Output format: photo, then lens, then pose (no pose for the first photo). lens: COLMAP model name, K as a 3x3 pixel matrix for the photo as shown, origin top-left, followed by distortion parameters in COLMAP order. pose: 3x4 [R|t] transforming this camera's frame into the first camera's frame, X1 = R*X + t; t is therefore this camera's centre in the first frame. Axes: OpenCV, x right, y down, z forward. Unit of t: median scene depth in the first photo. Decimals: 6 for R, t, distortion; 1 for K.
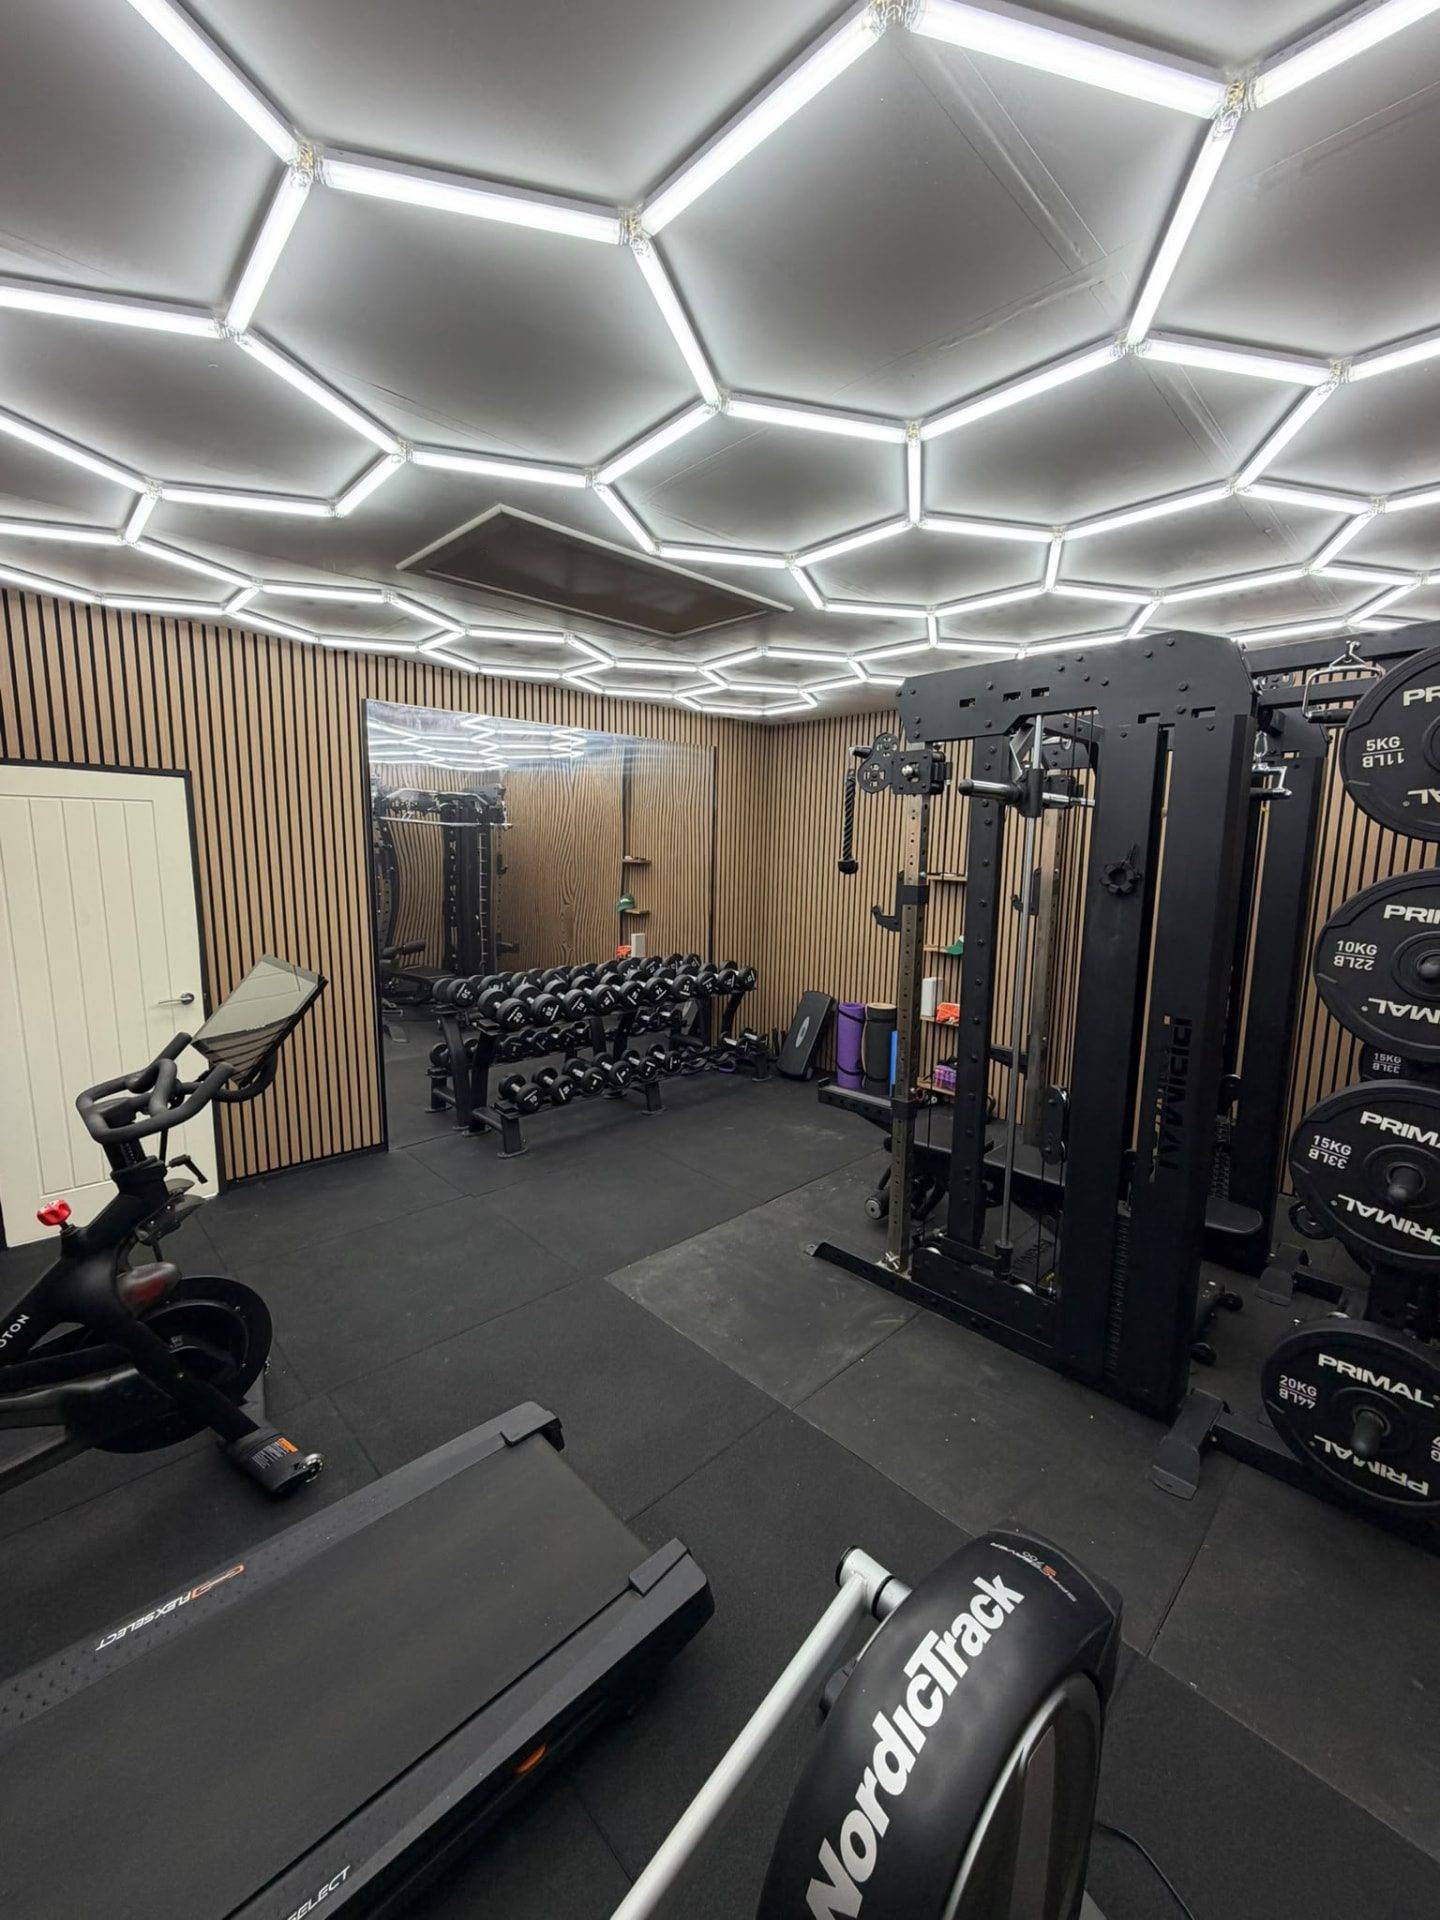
lens RADIAL K [[758.3, 0, 716.7], [0, 758.3, 955.2], [0, 0, 1]] dist [-0.000174, -0.000082]
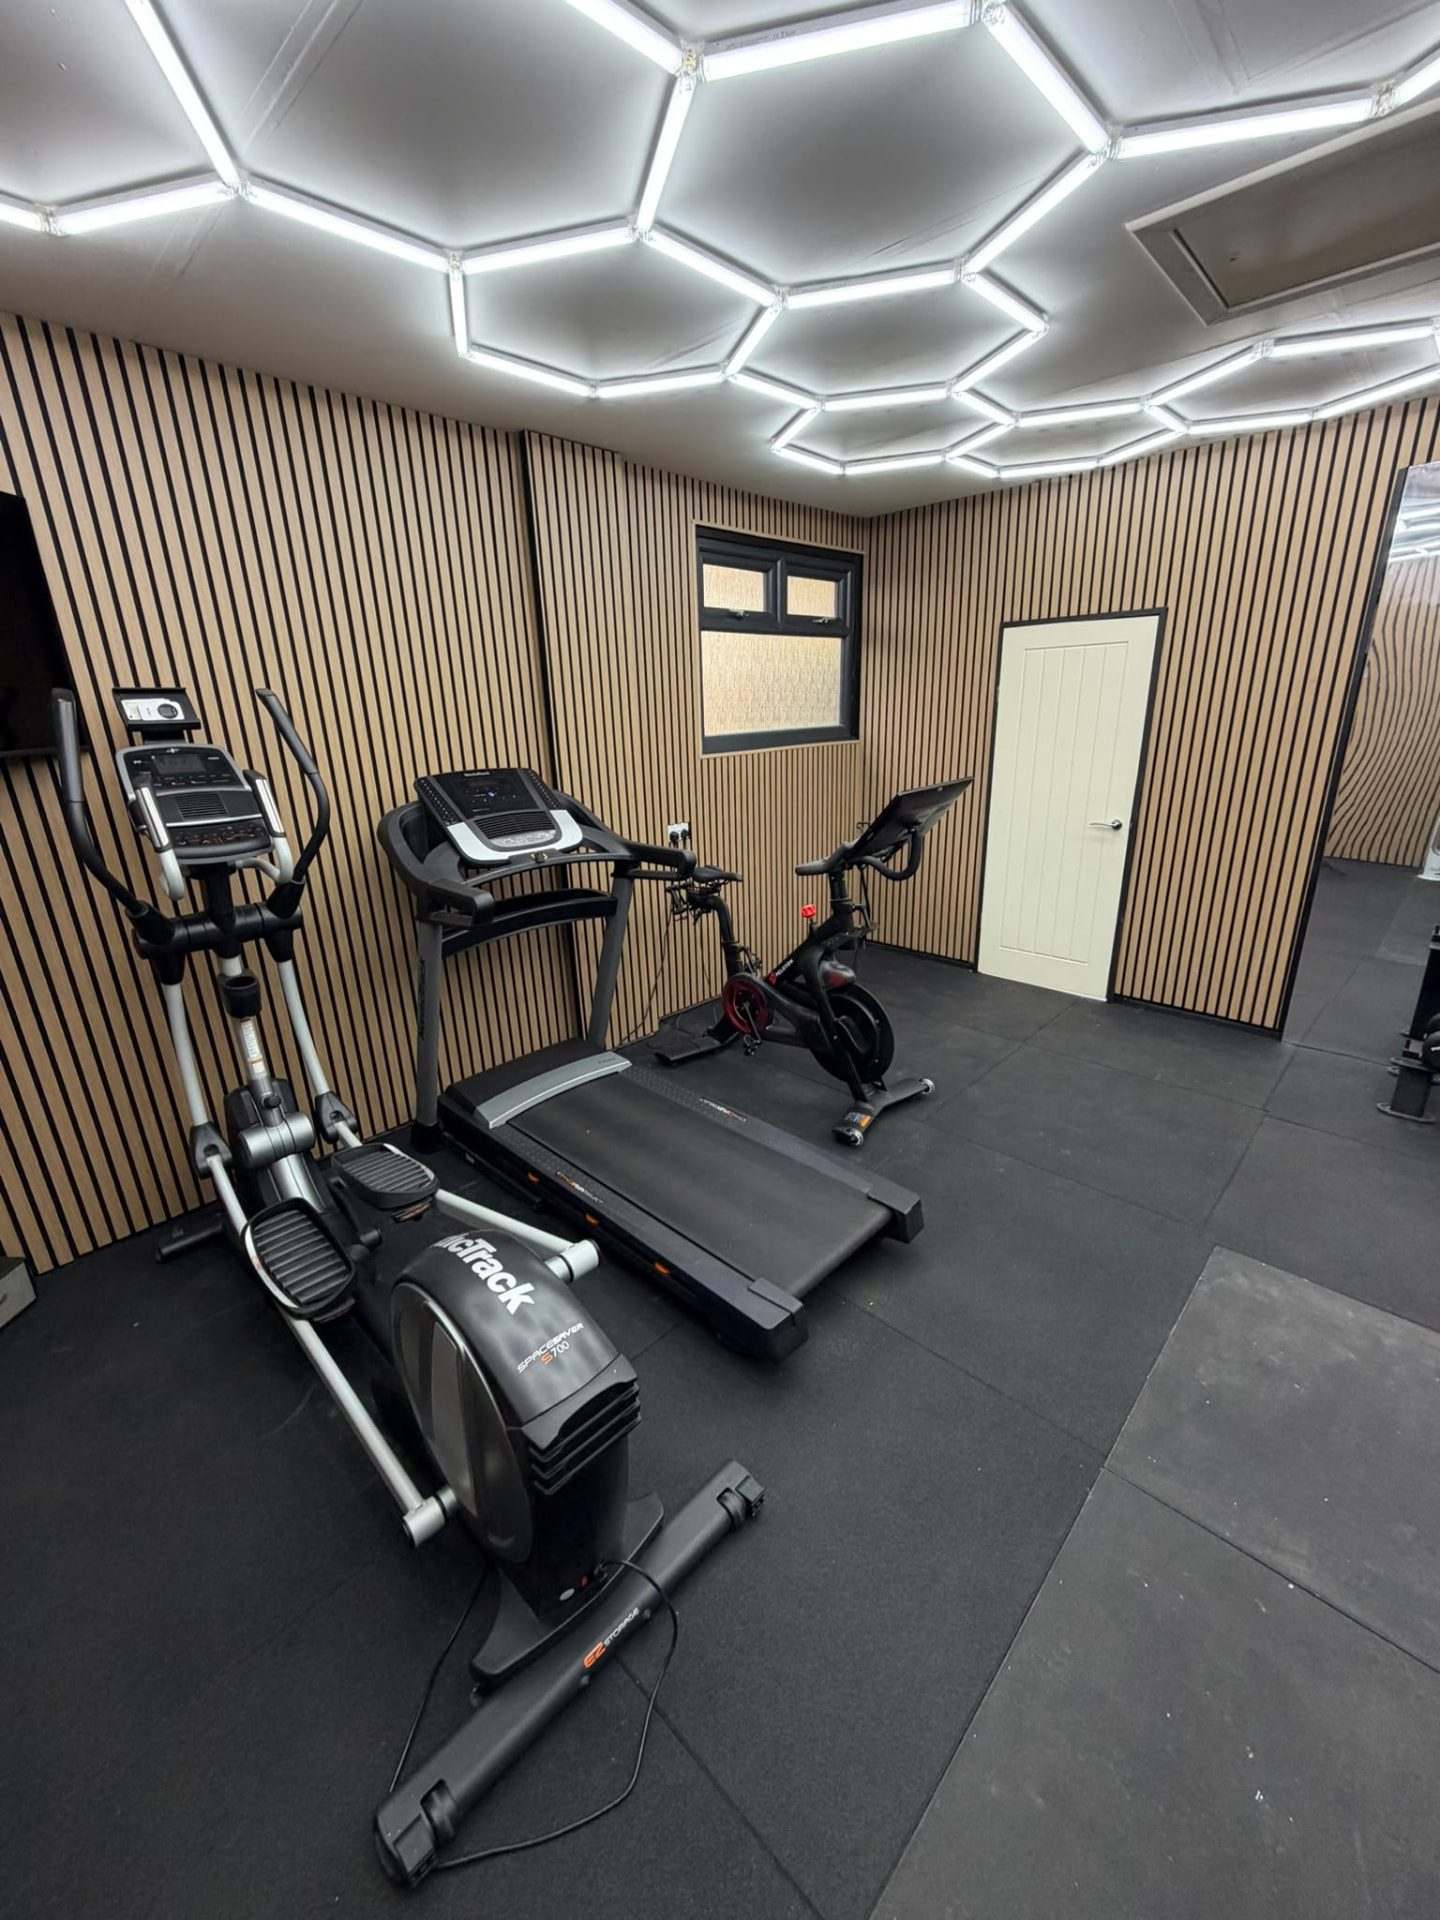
lens RADIAL K [[760.1, 0, 723.8], [0, 760.1, 953.6], [0, 0, 1]] dist [0.000771, 0.000144]
pose [[0.040889, 0.301175, -0.952692, 0.527603], [-0.107349, 0.949294, 0.295494, -0.042388], [0.993380, 0.090188, 0.071146, 0.445237]]
